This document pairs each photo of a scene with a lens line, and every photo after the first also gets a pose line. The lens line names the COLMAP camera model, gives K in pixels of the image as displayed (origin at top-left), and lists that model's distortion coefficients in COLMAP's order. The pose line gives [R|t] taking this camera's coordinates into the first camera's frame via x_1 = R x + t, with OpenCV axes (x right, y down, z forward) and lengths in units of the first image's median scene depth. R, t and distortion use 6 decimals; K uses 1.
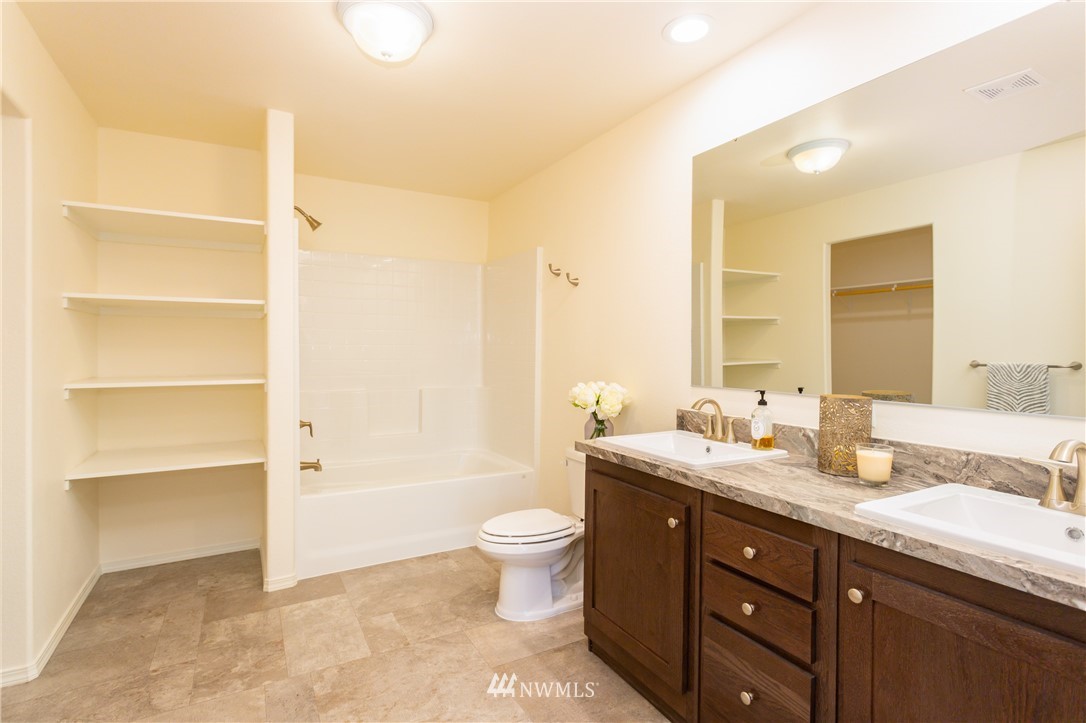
lens RADIAL K [[524.5, 0, 547.3], [0, 524.5, 355.7], [0, 0, 1]] dist [0.019696, -0.001089]
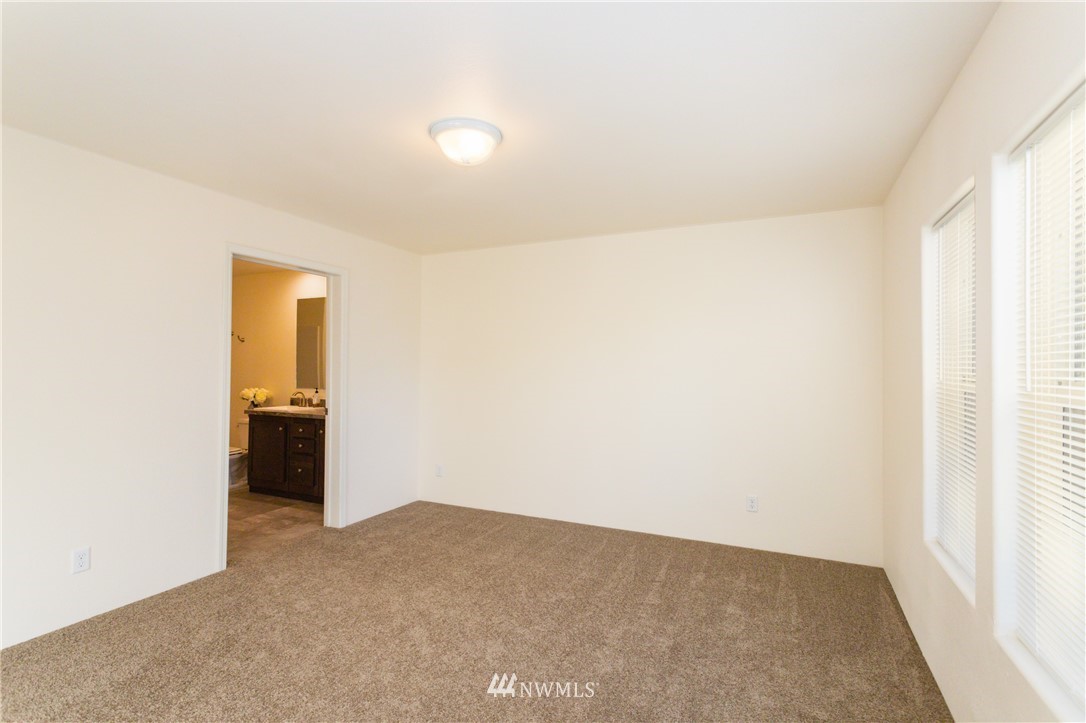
lens RADIAL K [[524.5, 0, 545.6], [0, 524.5, 366.6], [0, 0, 1]] dist [0.019696, -0.001089]
pose [[0.828909, 0.003926, 0.559370, -0.159664], [0.003279, 0.999924, -0.011876, -0.014108], [-0.559374, 0.011679, 0.828833, -1.848318]]
